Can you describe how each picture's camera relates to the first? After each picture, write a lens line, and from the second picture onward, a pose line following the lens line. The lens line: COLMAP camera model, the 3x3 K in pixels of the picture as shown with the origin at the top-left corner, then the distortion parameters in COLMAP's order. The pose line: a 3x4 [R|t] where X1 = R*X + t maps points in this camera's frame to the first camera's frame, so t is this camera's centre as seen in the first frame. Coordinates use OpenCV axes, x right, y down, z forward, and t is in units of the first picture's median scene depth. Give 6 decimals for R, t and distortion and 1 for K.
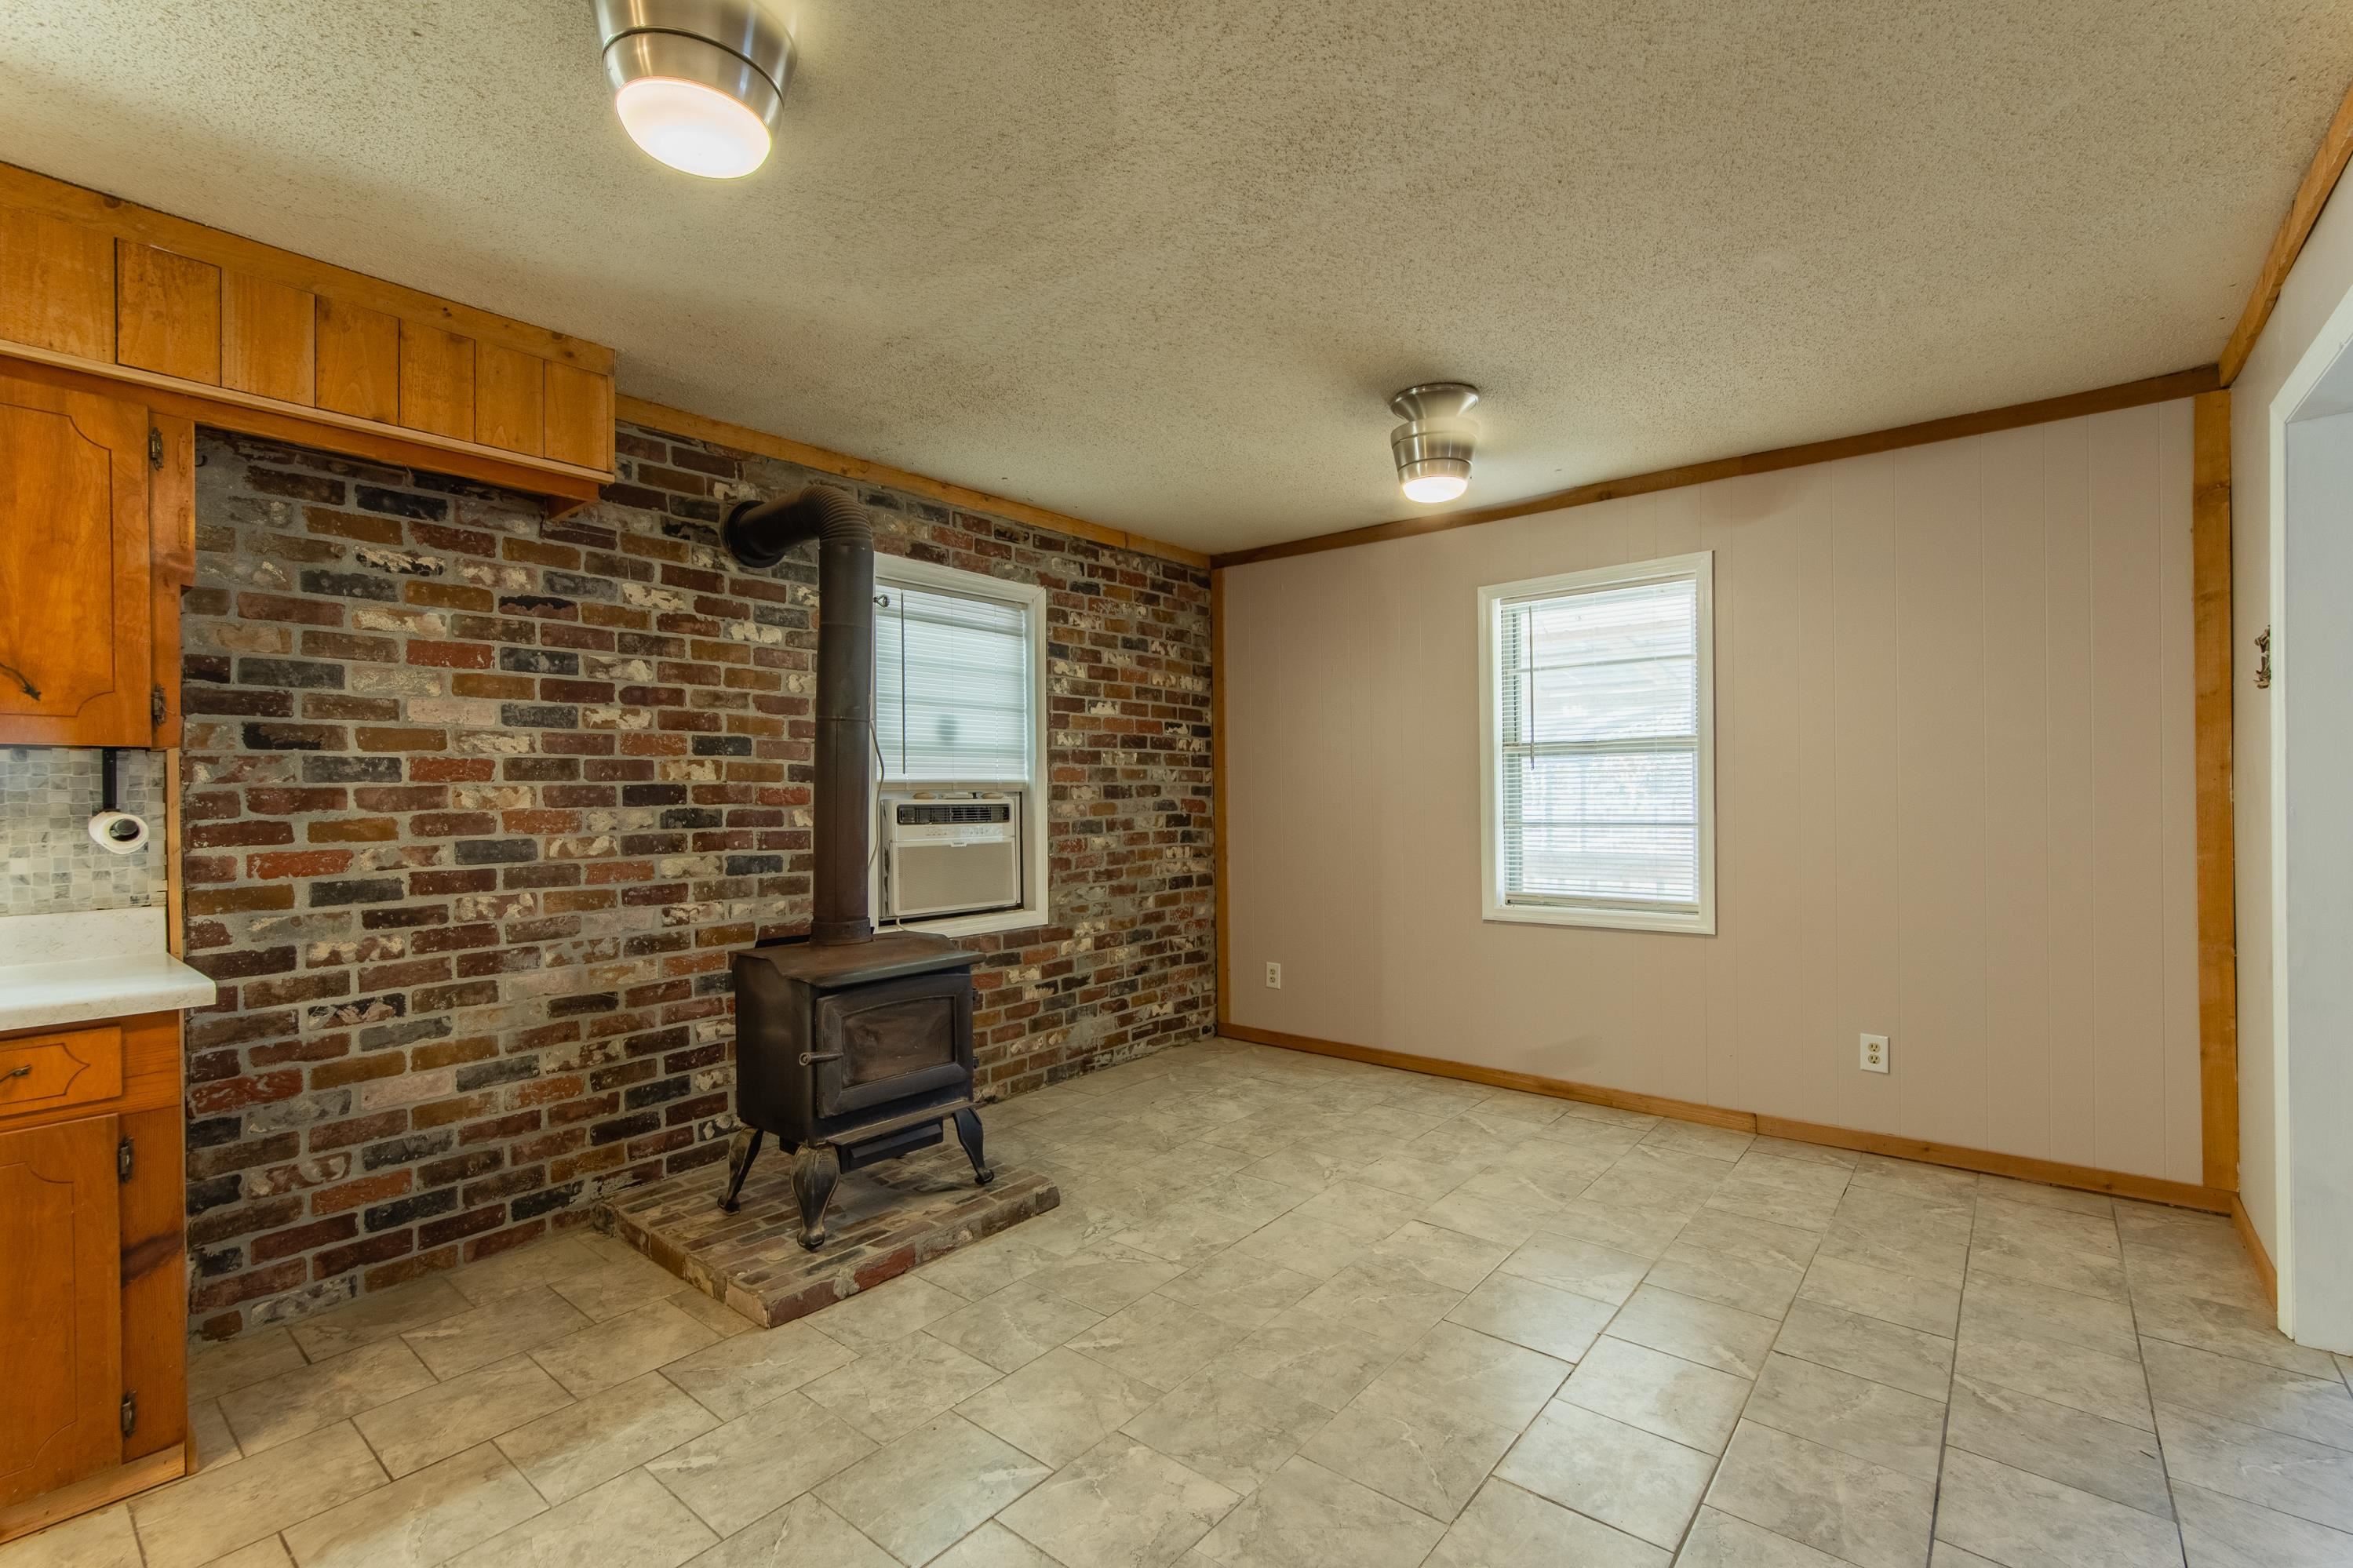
lens RADIAL K [[1050.8, 0, 1182.5], [0, 1050.8, 795.2], [0, 0, 1]] dist [-0.001389, 0.001572]
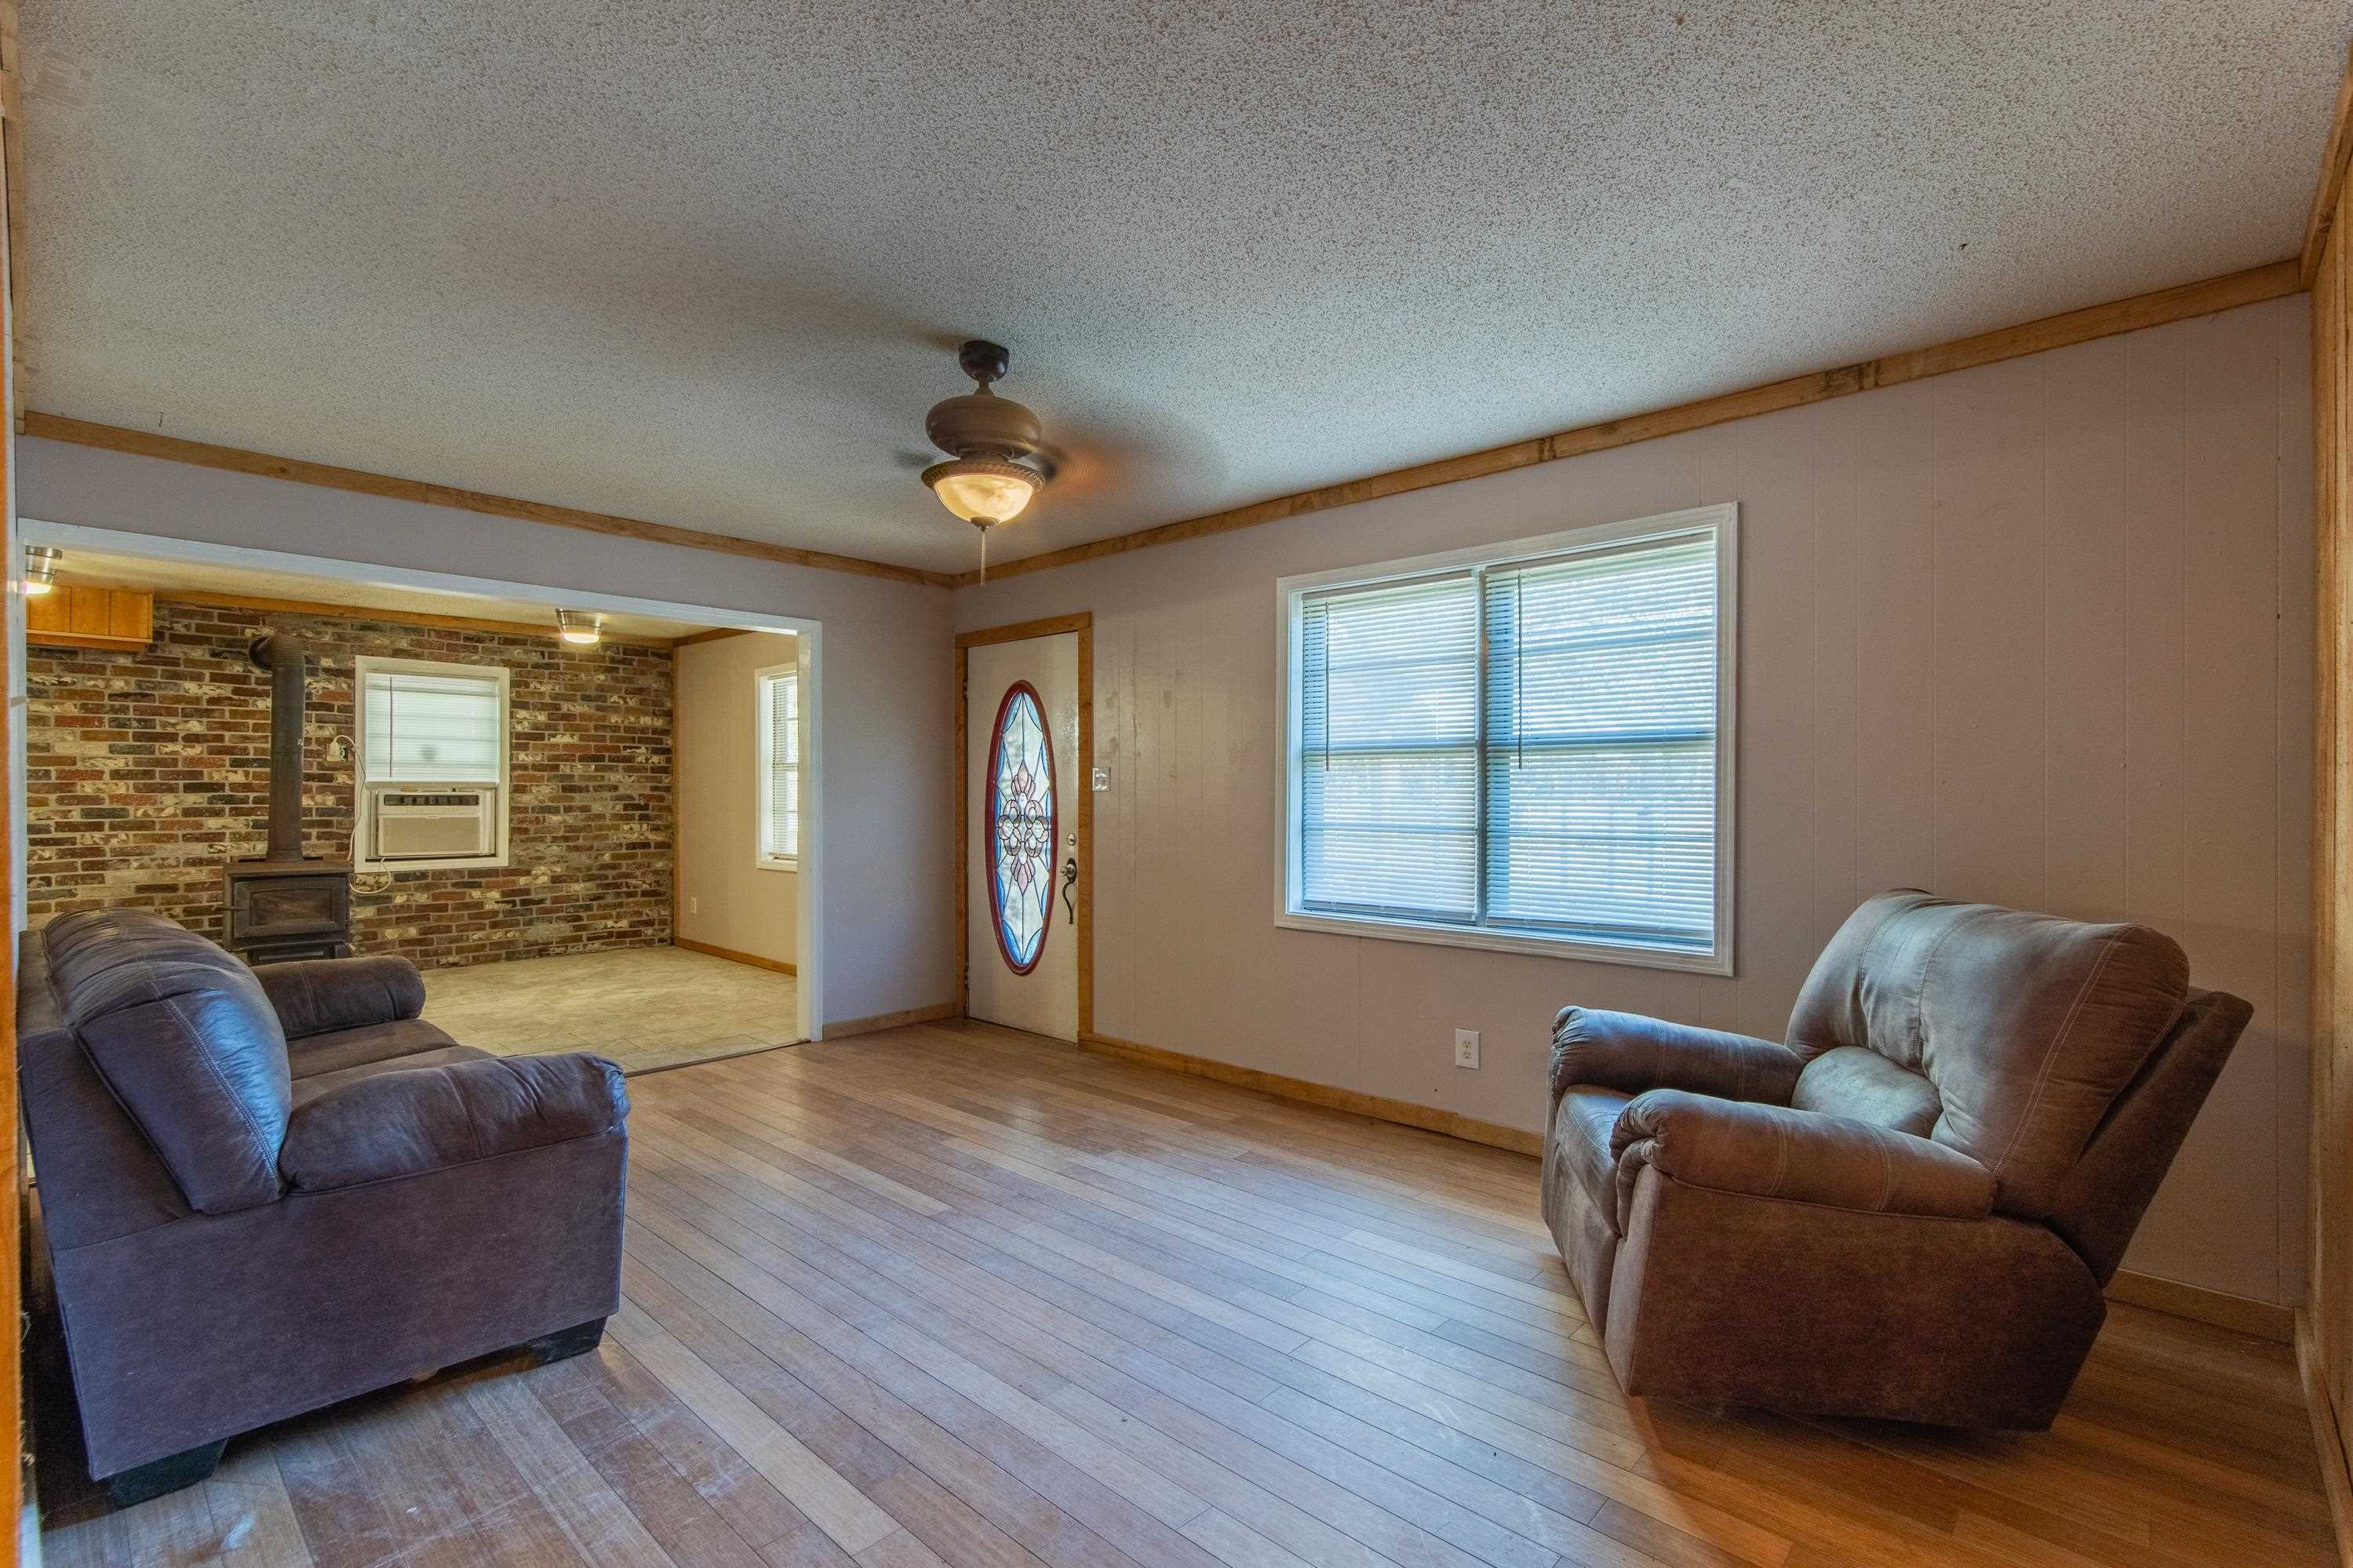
lens RADIAL K [[1100.0, 0, 1224.5], [0, 1100.0, 794.4], [0, 0, 1]] dist [-0.018496, 0.008102]
pose [[0.998737, 0.013638, -0.048356, 1.488937], [-0.013503, 0.999904, 0.003099, -0.019360], [0.048393, -0.002442, 0.998825, -0.947756]]
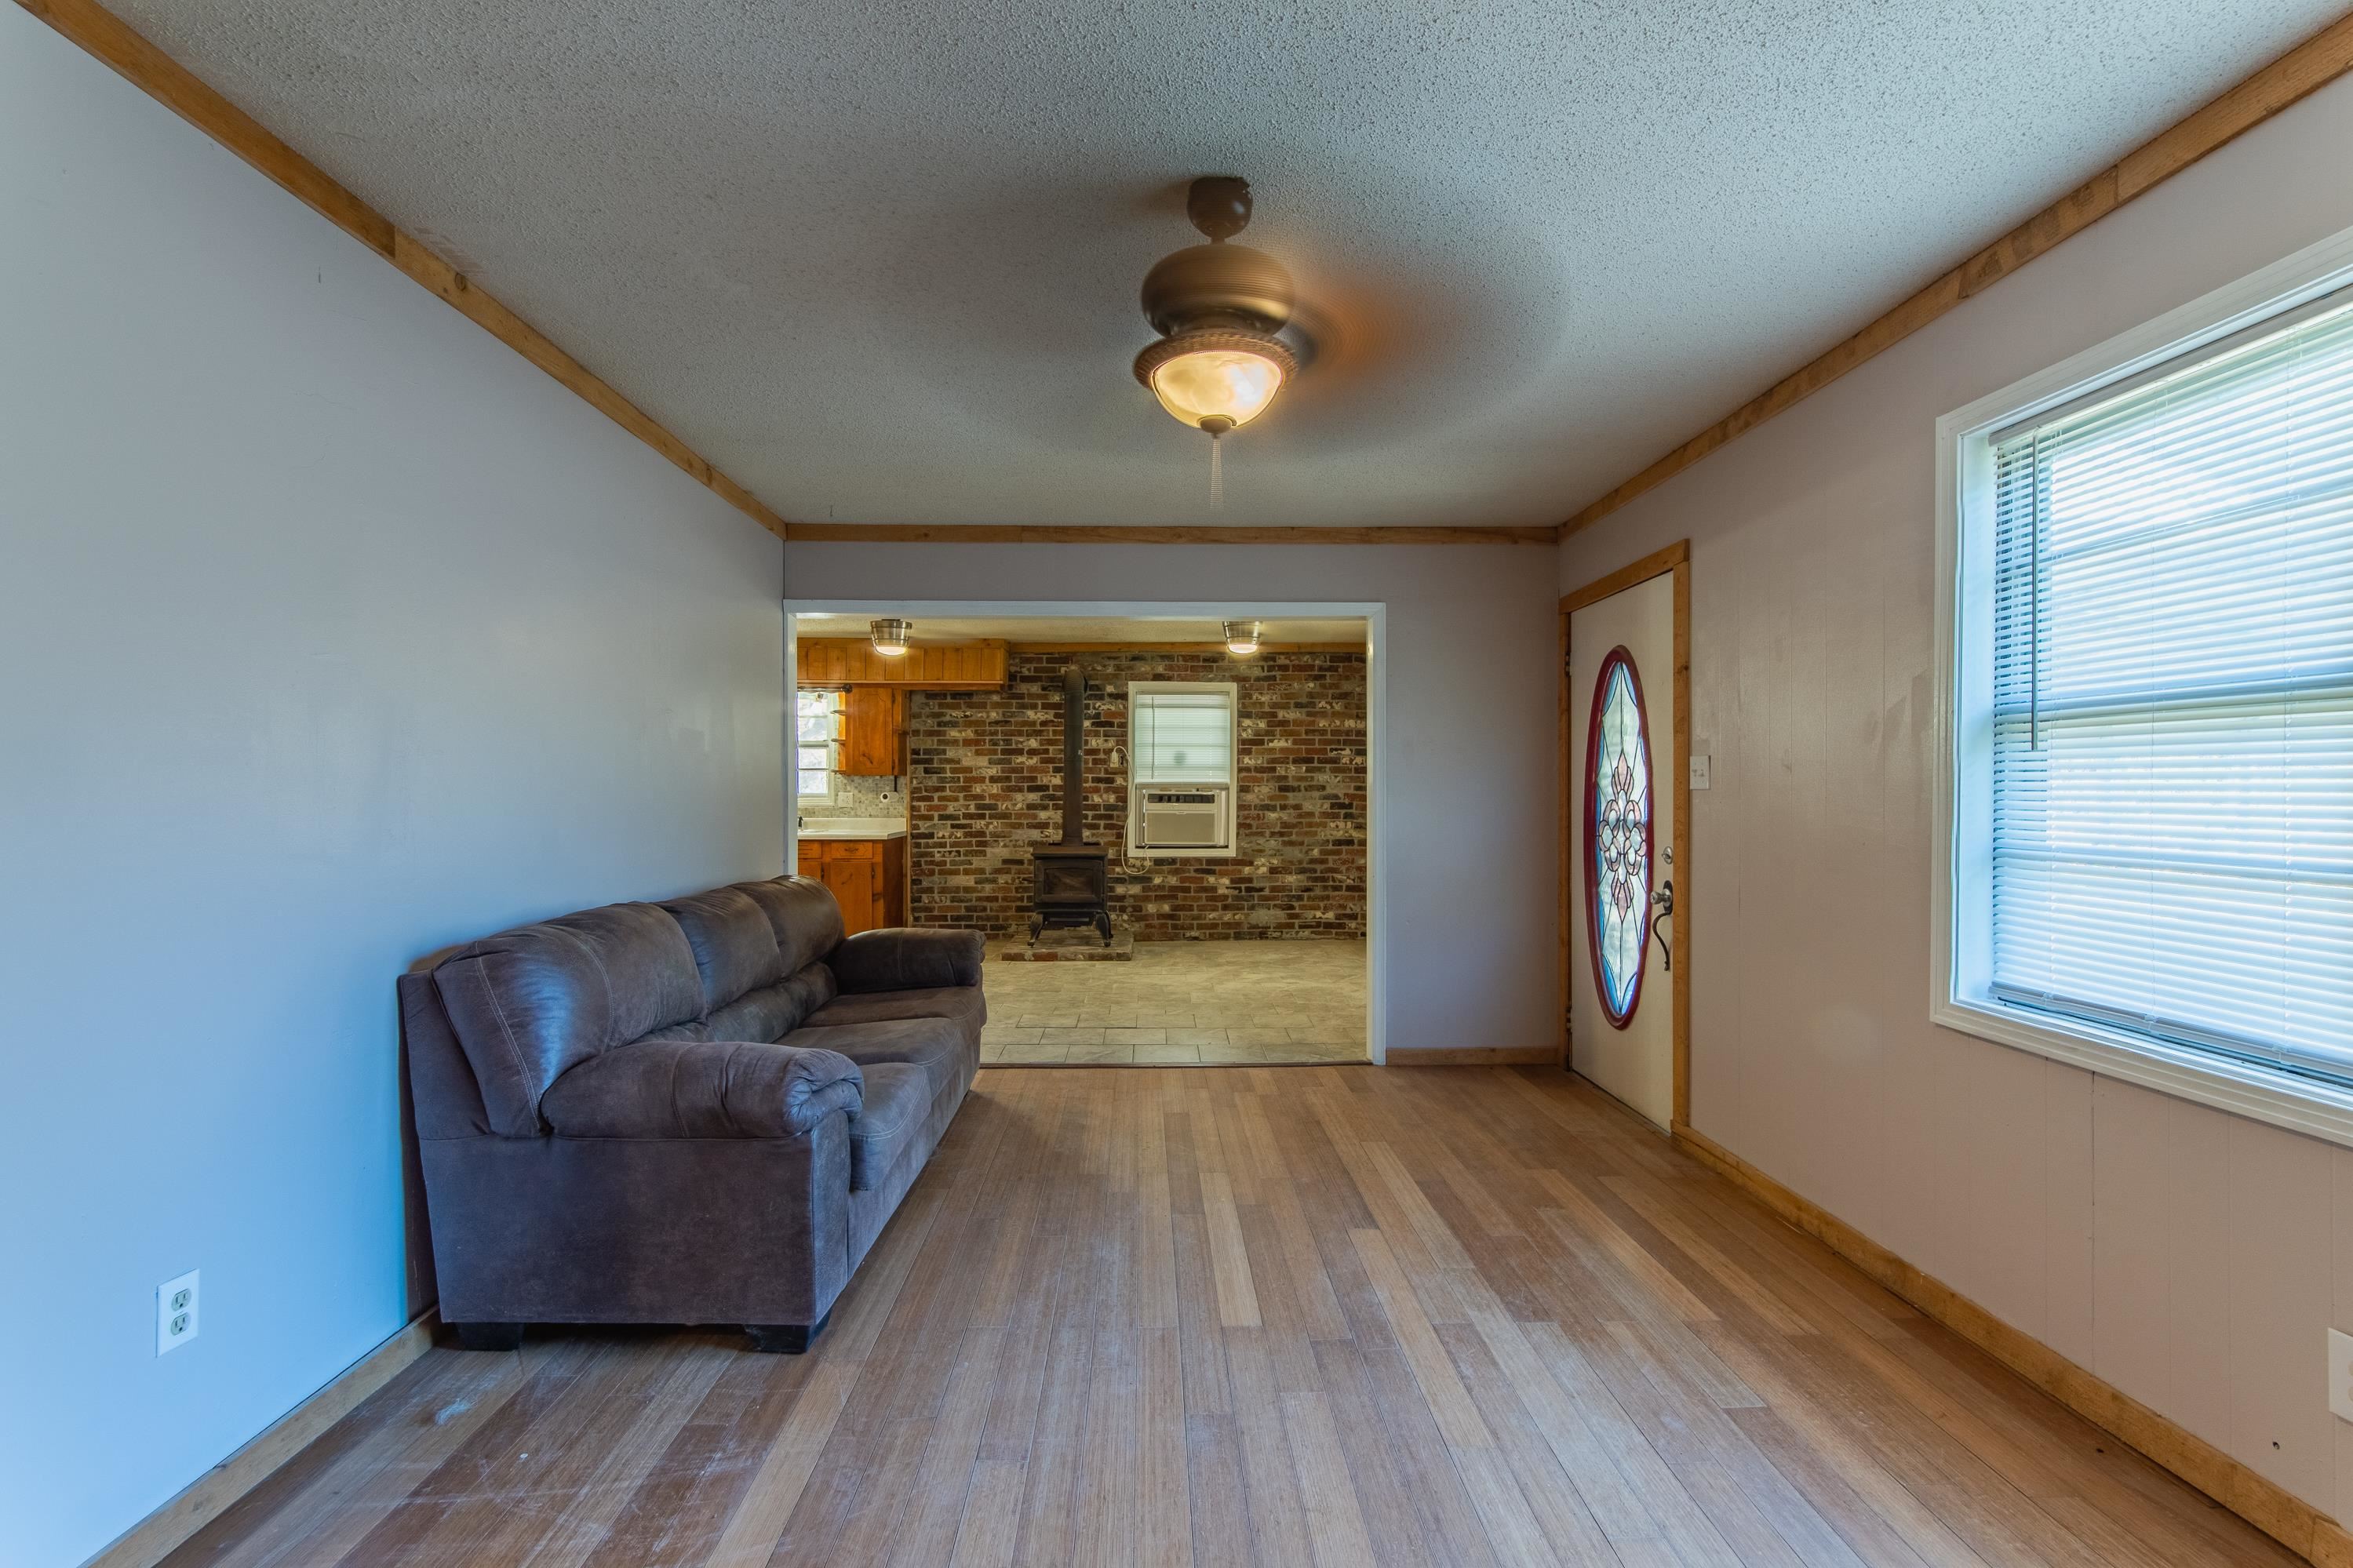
lens RADIAL K [[1067.6, 0, 1142.0], [0, 1067.6, 793.2], [0, 0, 1]] dist [-0.001643, 0.000828]
pose [[0.627399, 0.013703, -0.778578, 1.731053], [-0.007544, 0.999905, 0.011519, -0.020941], [0.778662, -0.001353, 0.627442, -0.492189]]
